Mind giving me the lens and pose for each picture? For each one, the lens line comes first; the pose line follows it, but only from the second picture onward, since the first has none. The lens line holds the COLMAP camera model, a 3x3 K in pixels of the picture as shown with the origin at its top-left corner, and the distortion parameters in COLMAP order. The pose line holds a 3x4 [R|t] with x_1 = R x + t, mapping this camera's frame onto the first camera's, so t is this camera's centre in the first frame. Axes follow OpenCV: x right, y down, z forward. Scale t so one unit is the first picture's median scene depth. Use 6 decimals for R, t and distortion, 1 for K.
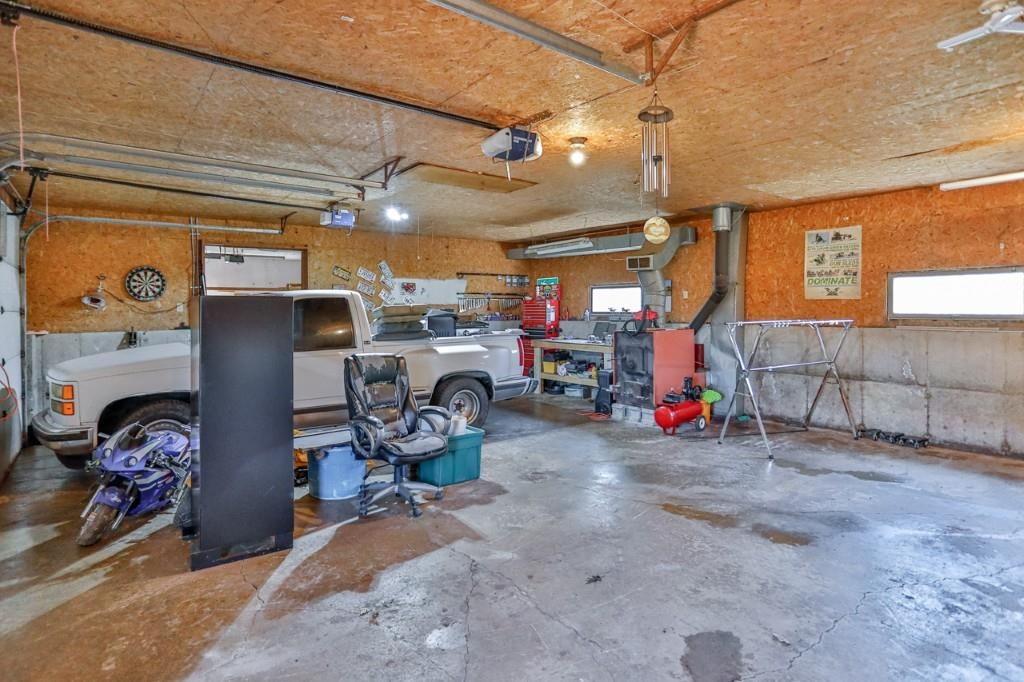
lens RADIAL K [[512.3, 0, 512.1], [0, 512.3, 307.9], [0, 0, 1]] dist [-0.046416, 0.006674]
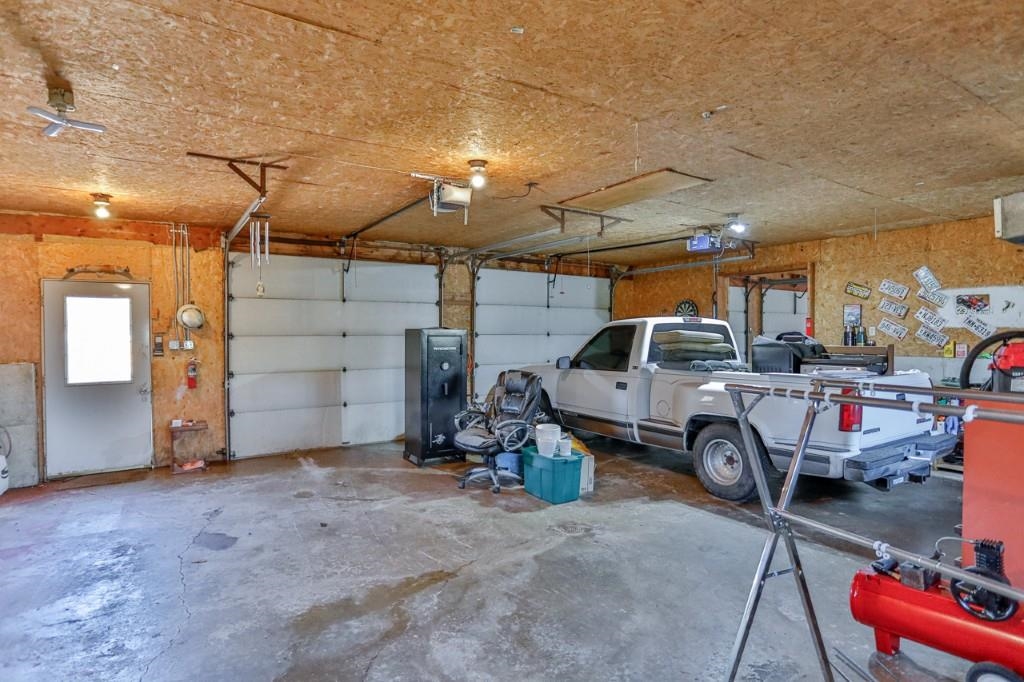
lens RADIAL K [[530.8, 0, 510.3], [0, 530.8, 329.6], [0, 0, 1]] dist [-0.052010, 0.001471]
pose [[-0.037634, -0.002422, -0.999289, 1.253248], [0.000180, 0.999997, -0.002431, -0.010772], [0.999292, -0.000271, -0.037633, 1.218353]]
